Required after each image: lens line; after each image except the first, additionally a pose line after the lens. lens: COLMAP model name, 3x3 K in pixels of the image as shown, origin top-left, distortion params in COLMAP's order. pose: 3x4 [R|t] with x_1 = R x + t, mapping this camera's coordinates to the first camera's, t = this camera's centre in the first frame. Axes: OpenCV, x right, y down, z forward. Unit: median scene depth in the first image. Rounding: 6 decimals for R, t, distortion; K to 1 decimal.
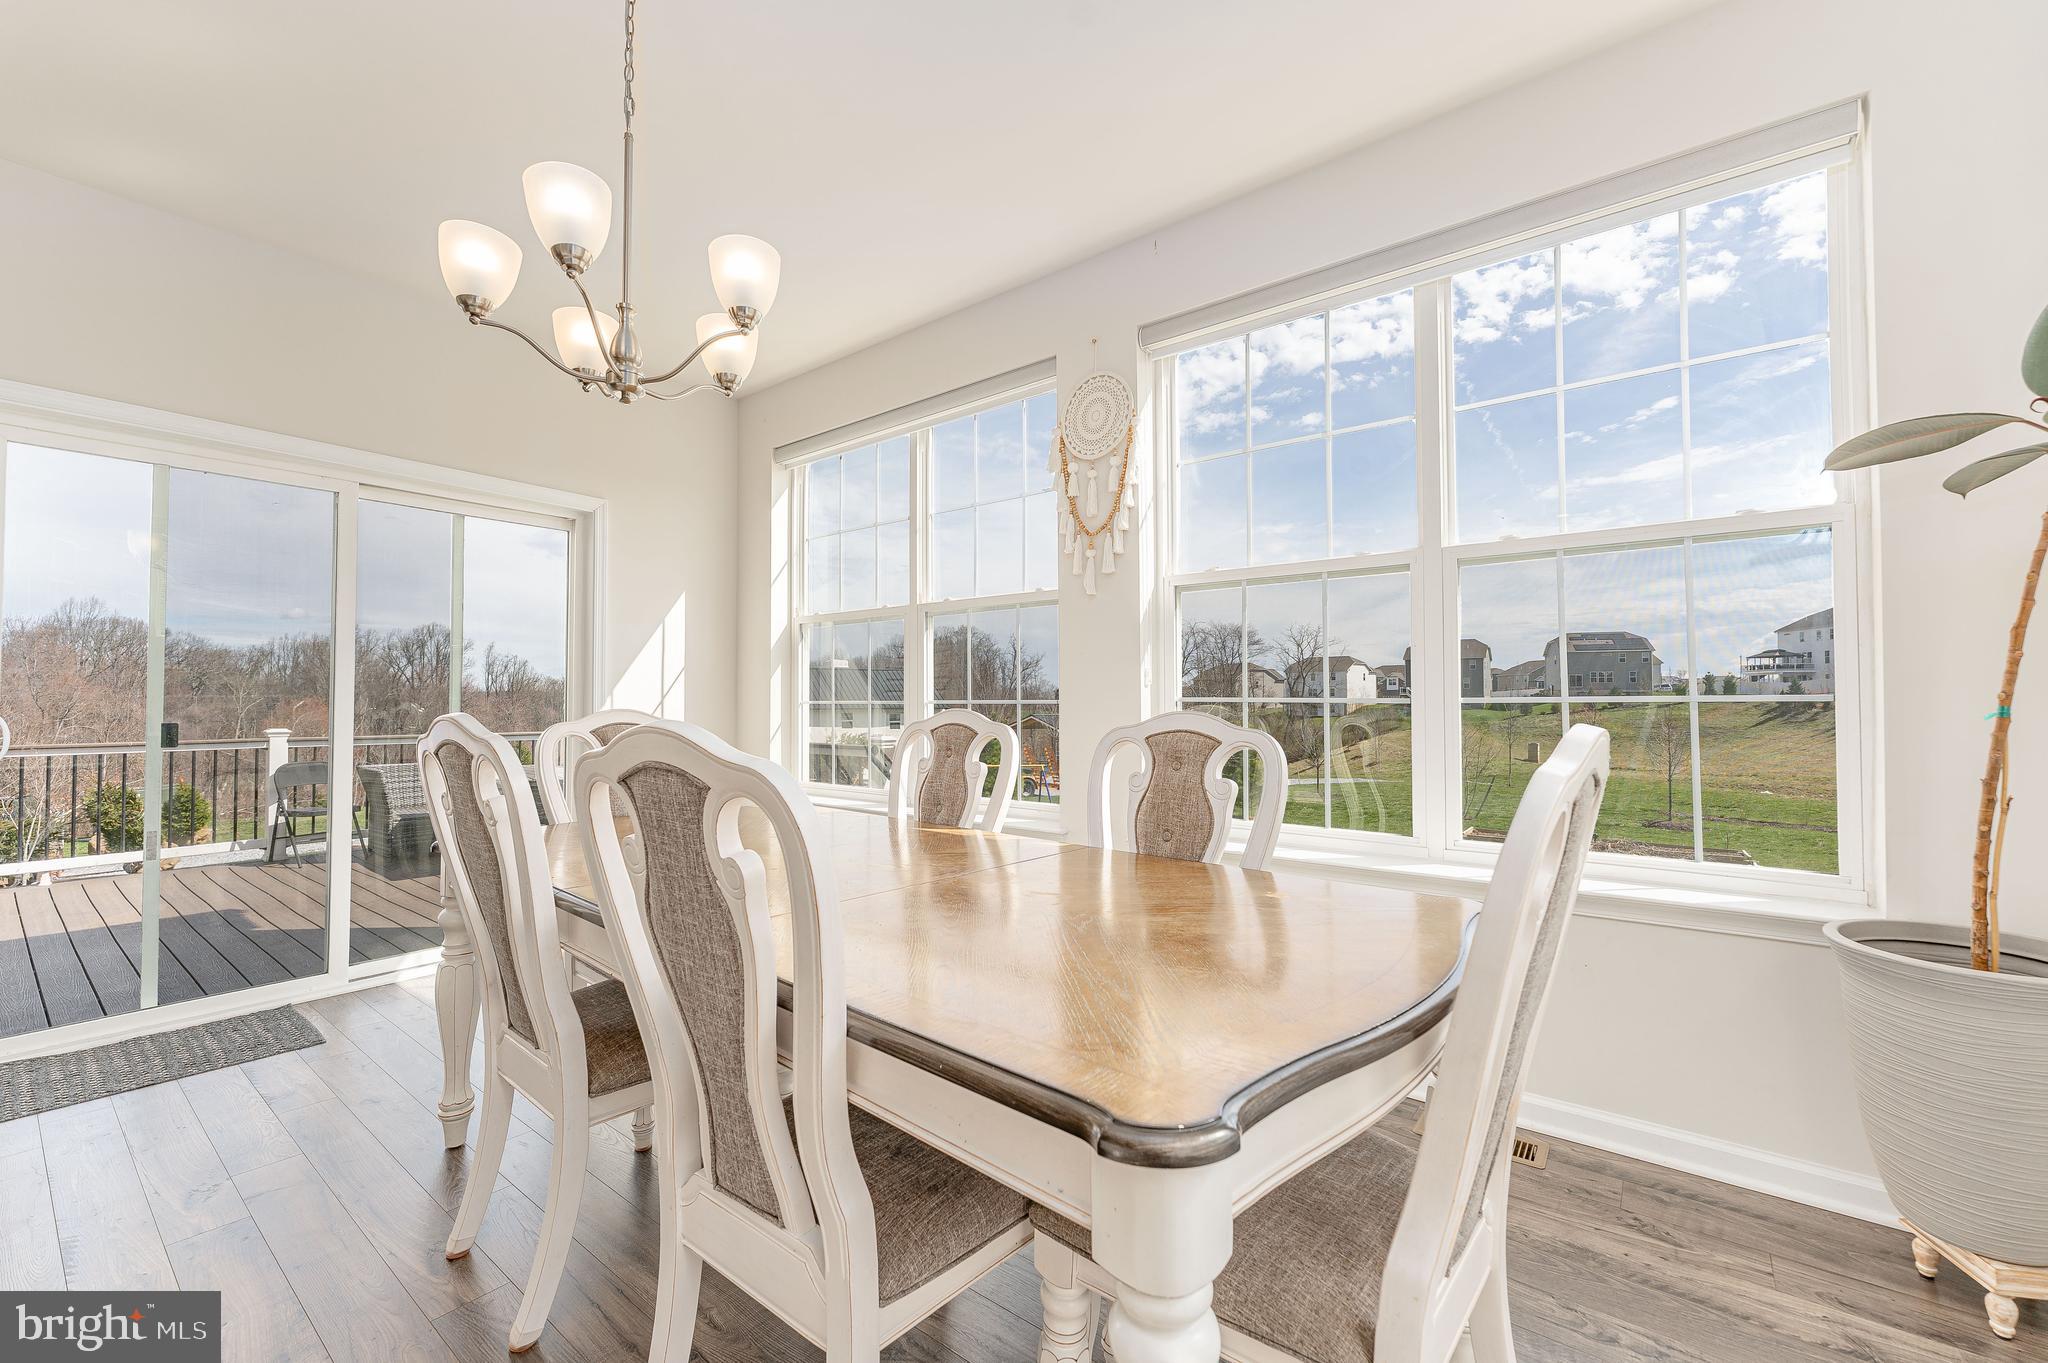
lens RADIAL K [[824.2, 0, 1014.5], [0, 824.2, 687.4], [0, 0, 1]] dist [-0.007569, -0.000049]
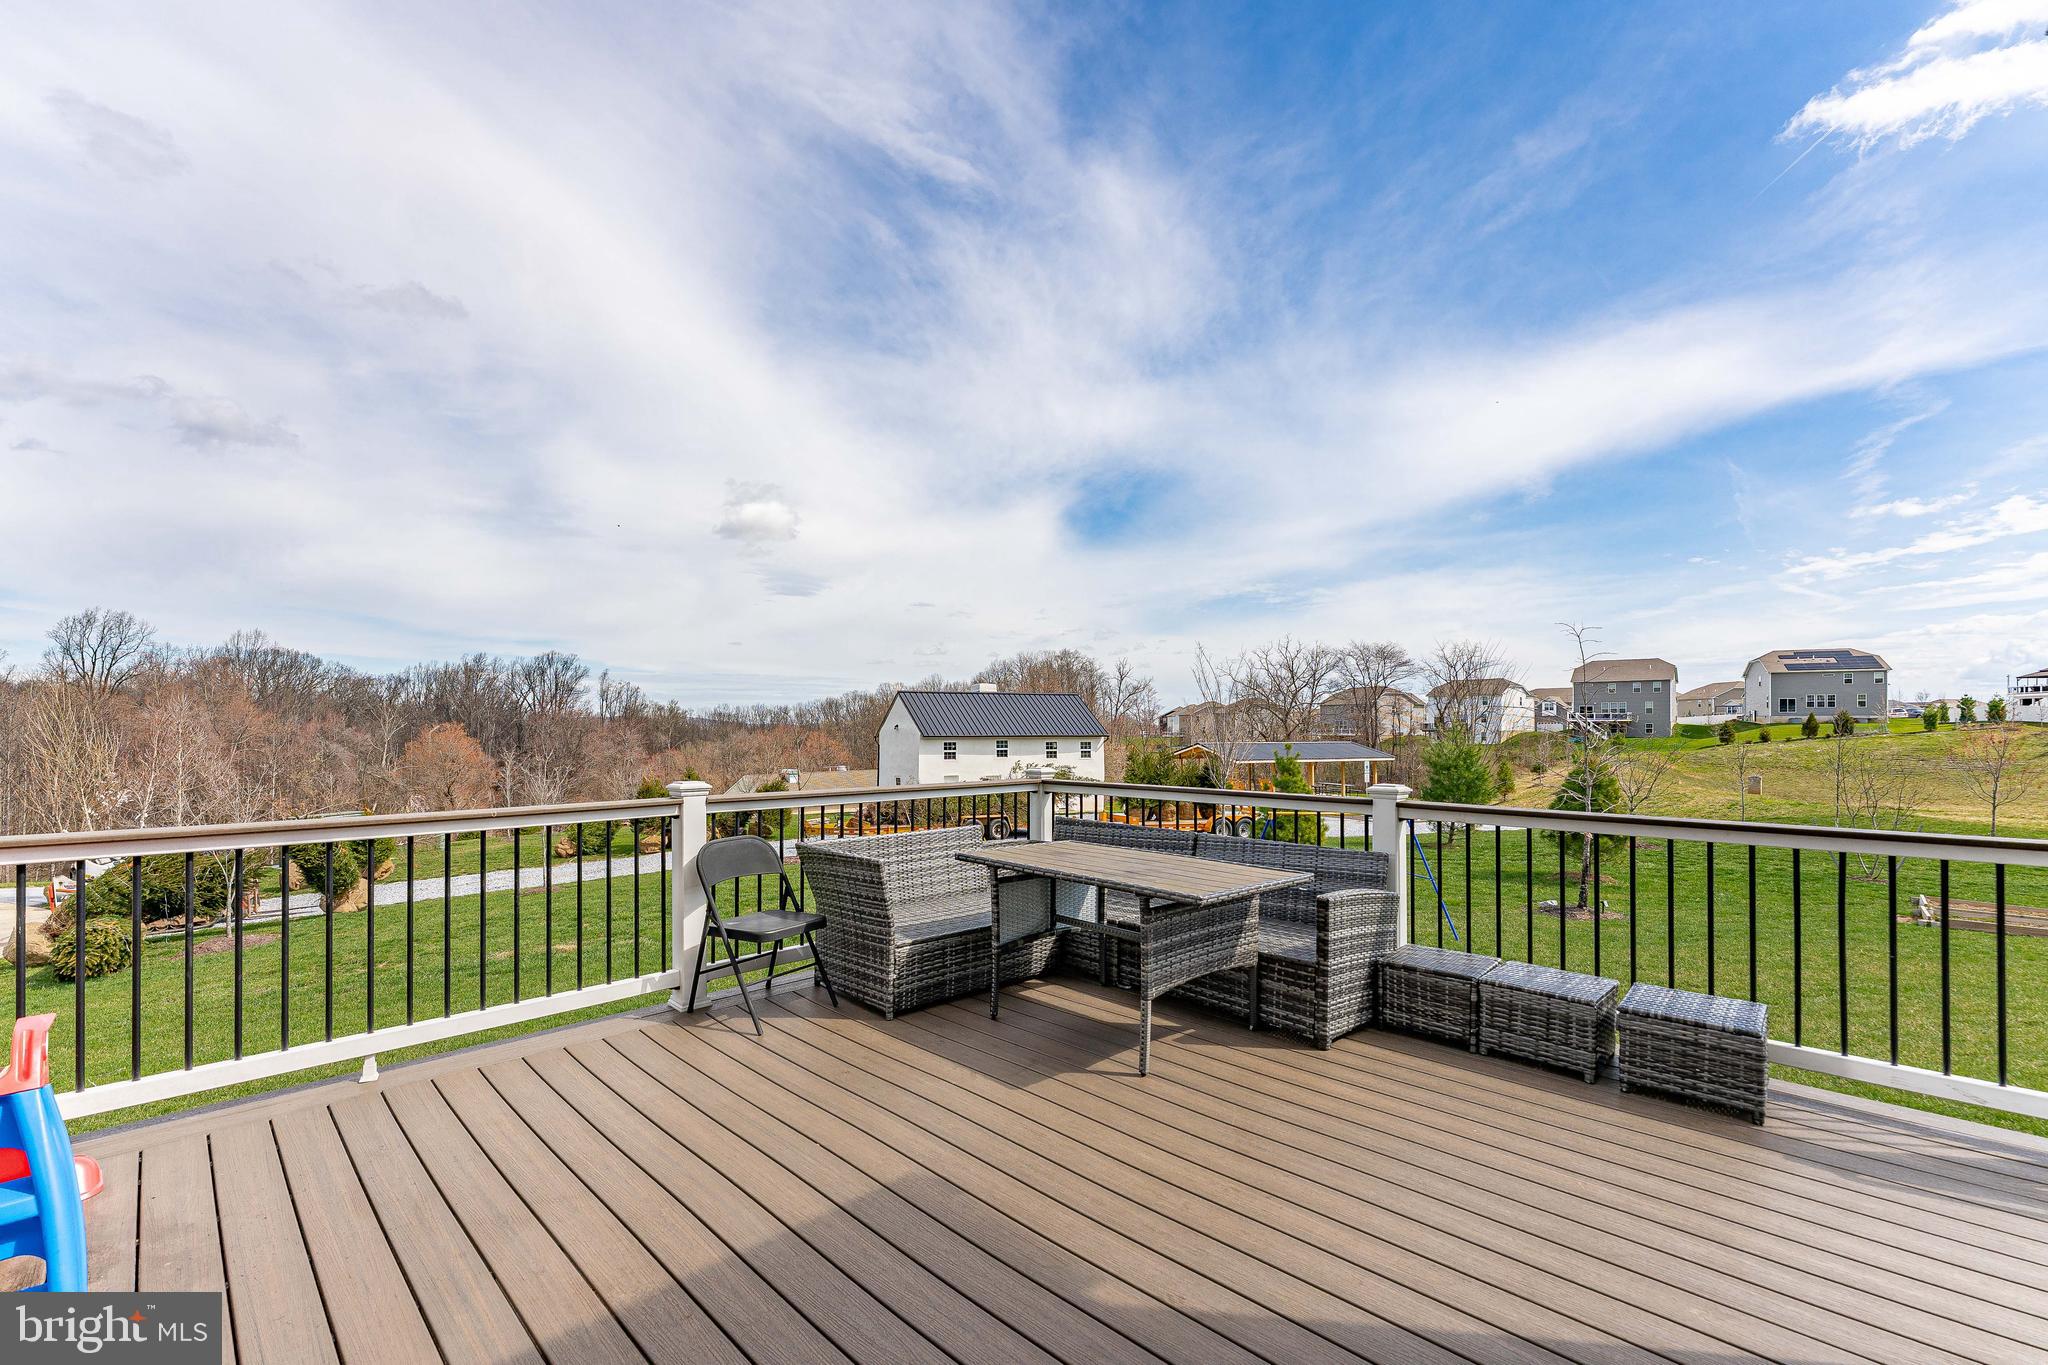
lens RADIAL K [[829.3, 0, 1004.2], [0, 829.3, 725.2], [0, 0, 1]] dist [-0.002564, -0.000201]
pose [[0.993952, 0.001512, -0.109802, -0.624088], [0.000132, 0.999888, 0.014965, -0.000323], [0.109812, -0.014889, 0.993841, 0.442337]]
